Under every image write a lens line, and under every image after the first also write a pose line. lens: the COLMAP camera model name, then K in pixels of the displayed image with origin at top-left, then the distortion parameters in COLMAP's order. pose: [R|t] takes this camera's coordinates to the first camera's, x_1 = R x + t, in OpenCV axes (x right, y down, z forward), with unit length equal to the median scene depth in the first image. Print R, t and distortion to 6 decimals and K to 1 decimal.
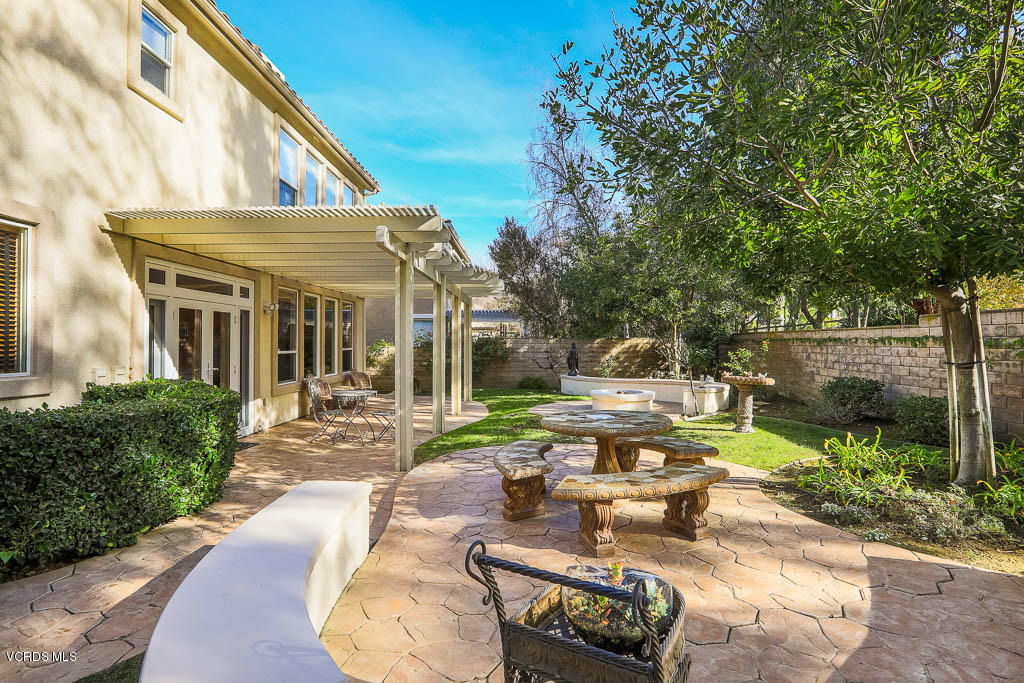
lens RADIAL K [[534.5, 0, 513.9], [0, 534.5, 335.4], [0, 0, 1]] dist [-0.004736, -0.001018]
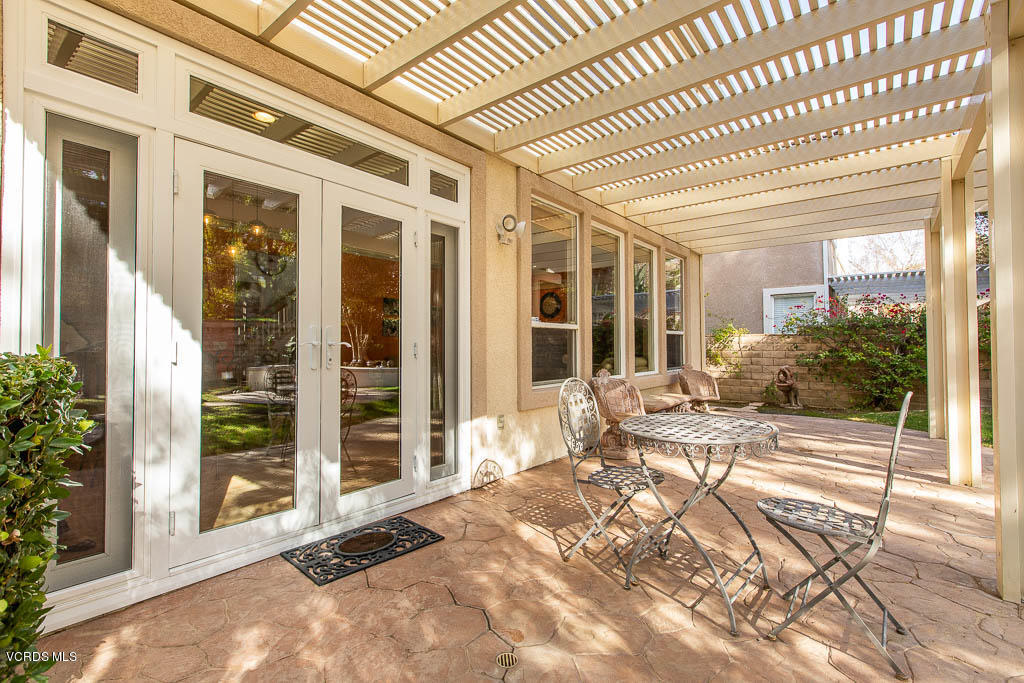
lens RADIAL K [[460.8, 0, 508.9], [0, 460.8, 341.0], [0, 0, 1]] dist [0.001066, -0.000523]
pose [[0.793851, -0.015499, -0.607914, -0.201618], [0.012035, 0.999880, -0.009776, 0.053827], [0.607993, 0.000444, 0.793942, 0.660370]]
